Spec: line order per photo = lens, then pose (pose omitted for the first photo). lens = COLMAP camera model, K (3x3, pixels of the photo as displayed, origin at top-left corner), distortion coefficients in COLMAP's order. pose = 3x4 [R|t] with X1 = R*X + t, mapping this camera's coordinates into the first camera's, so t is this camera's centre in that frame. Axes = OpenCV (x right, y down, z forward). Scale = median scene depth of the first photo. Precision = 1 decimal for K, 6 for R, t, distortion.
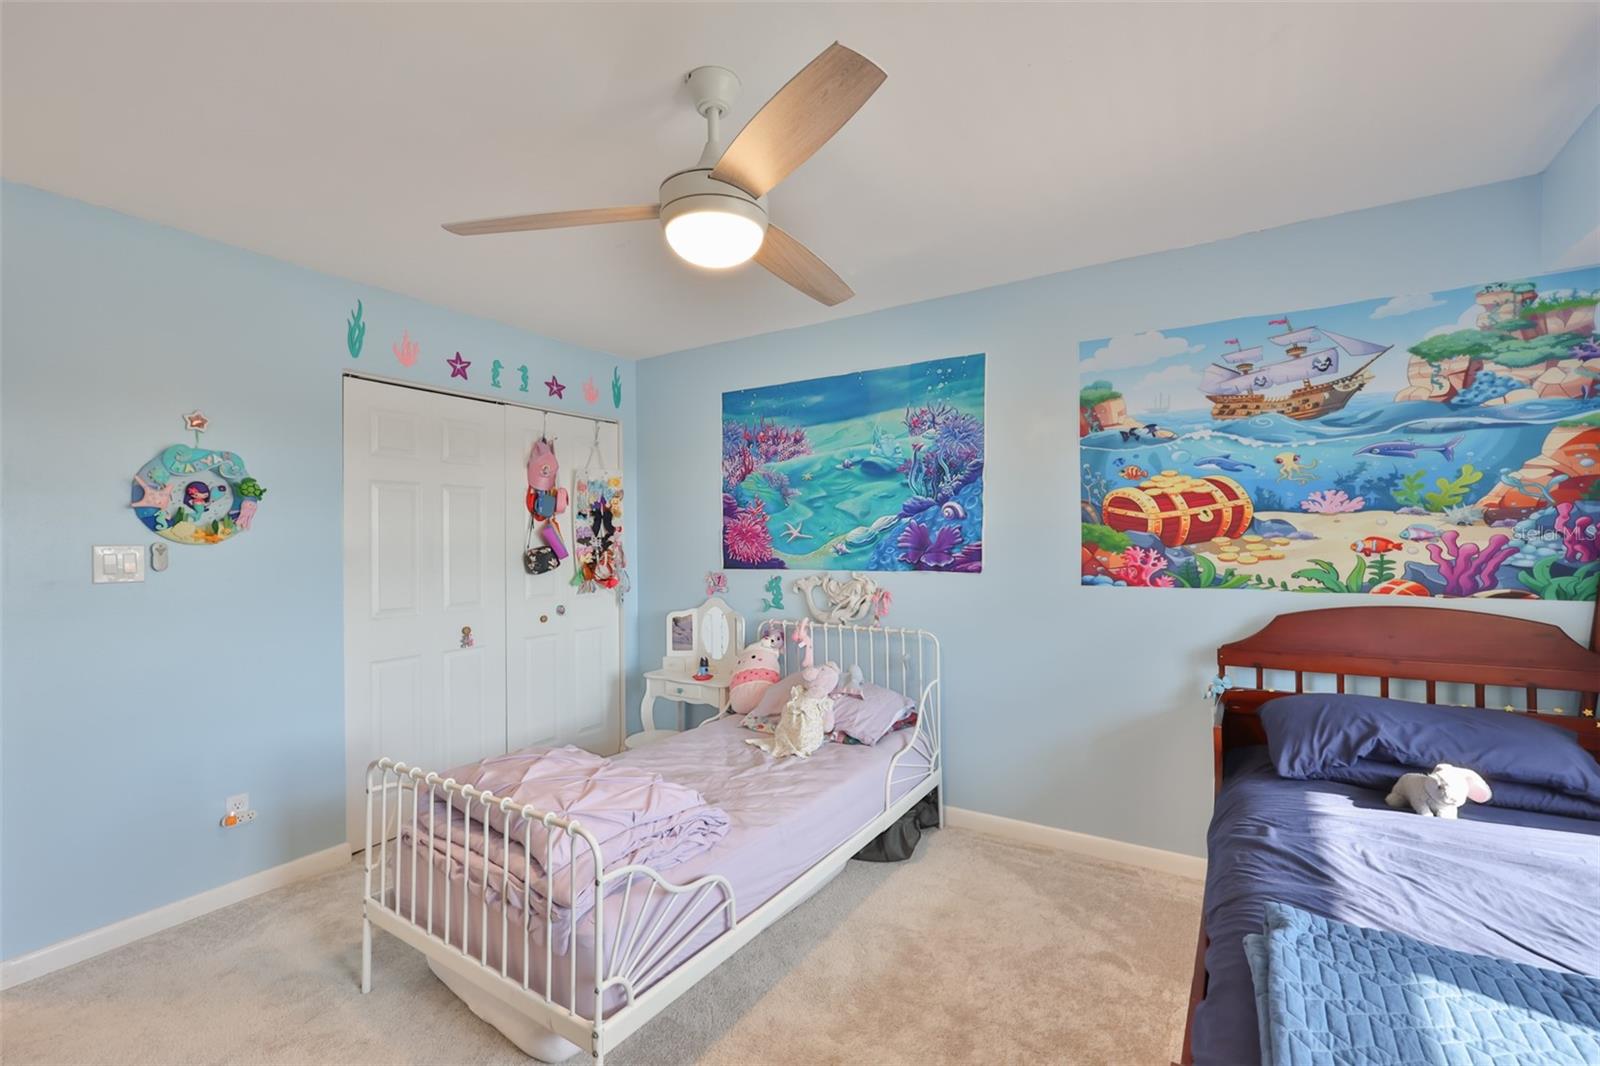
lens RADIAL K [[684.2, 0, 800.0], [0, 684.2, 533.0], [0, 0, 1]] dist [0.000254, 0.000194]
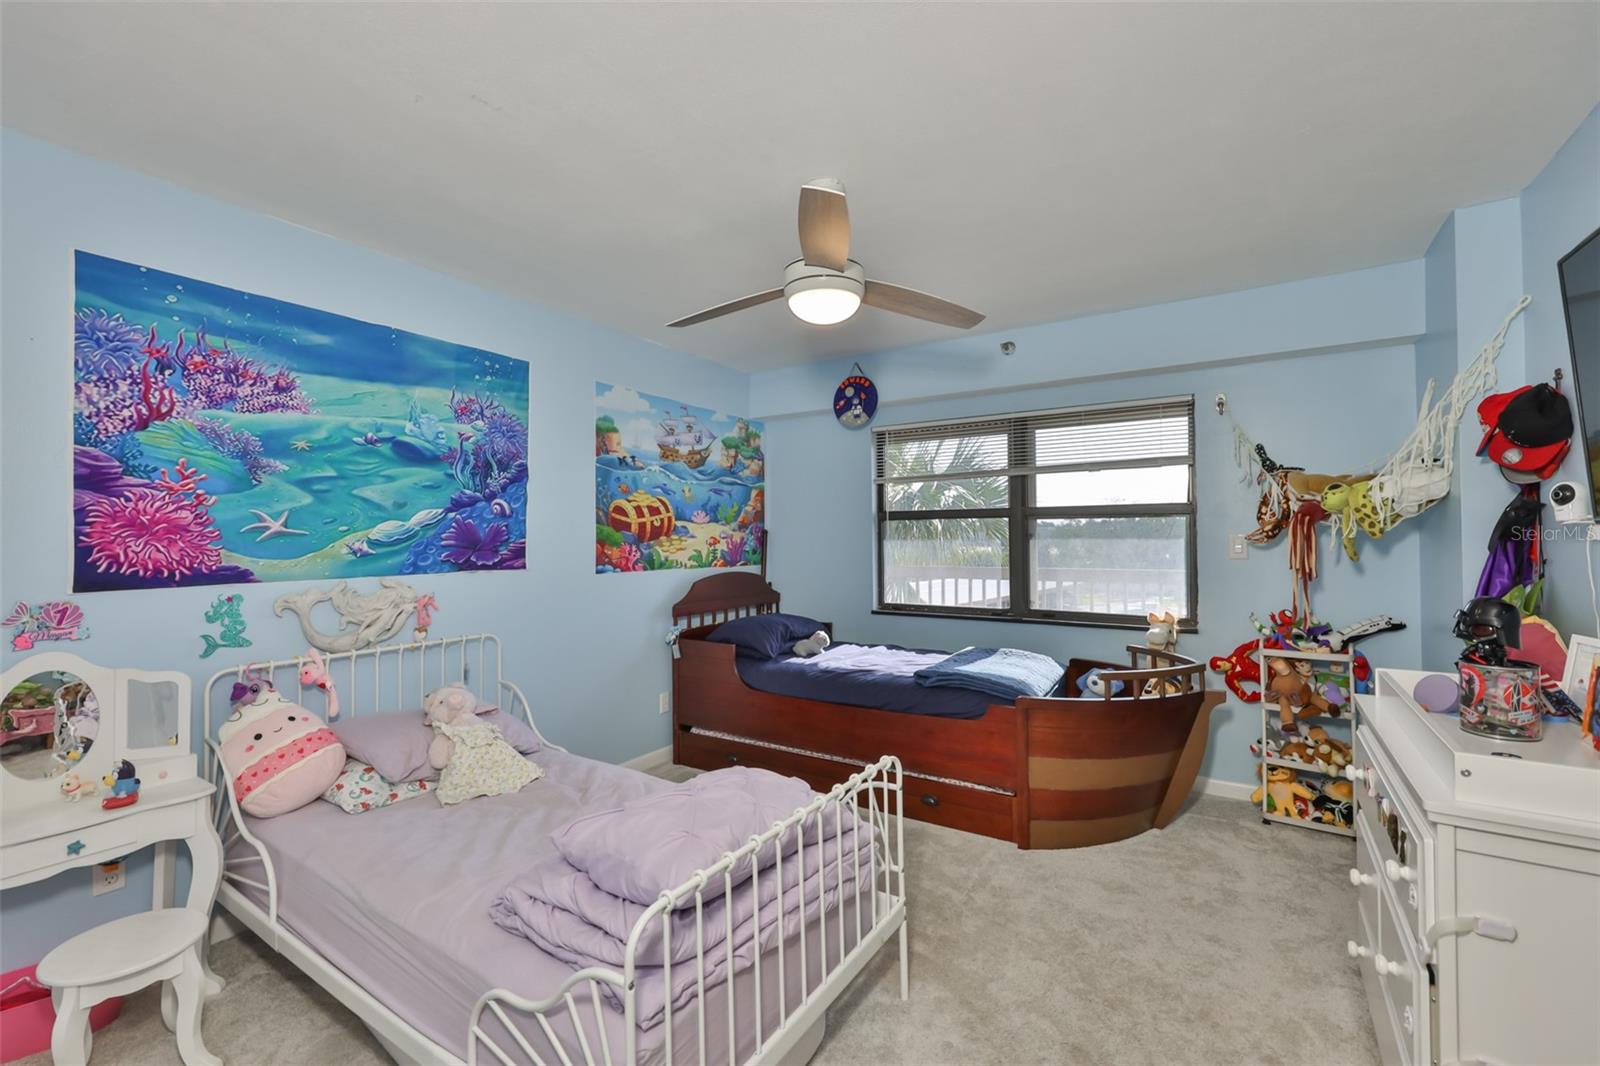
lens RADIAL K [[684.2, 0, 800.0], [0, 684.2, 533.0], [0, 0, 1]] dist [0.000254, 0.000194]
pose [[0.002252, 0.019257, 0.999812, -0.772761], [0.004123, 0.999806, -0.019266, 0.024596], [-0.999989, 0.004166, 0.002173, 0.568220]]
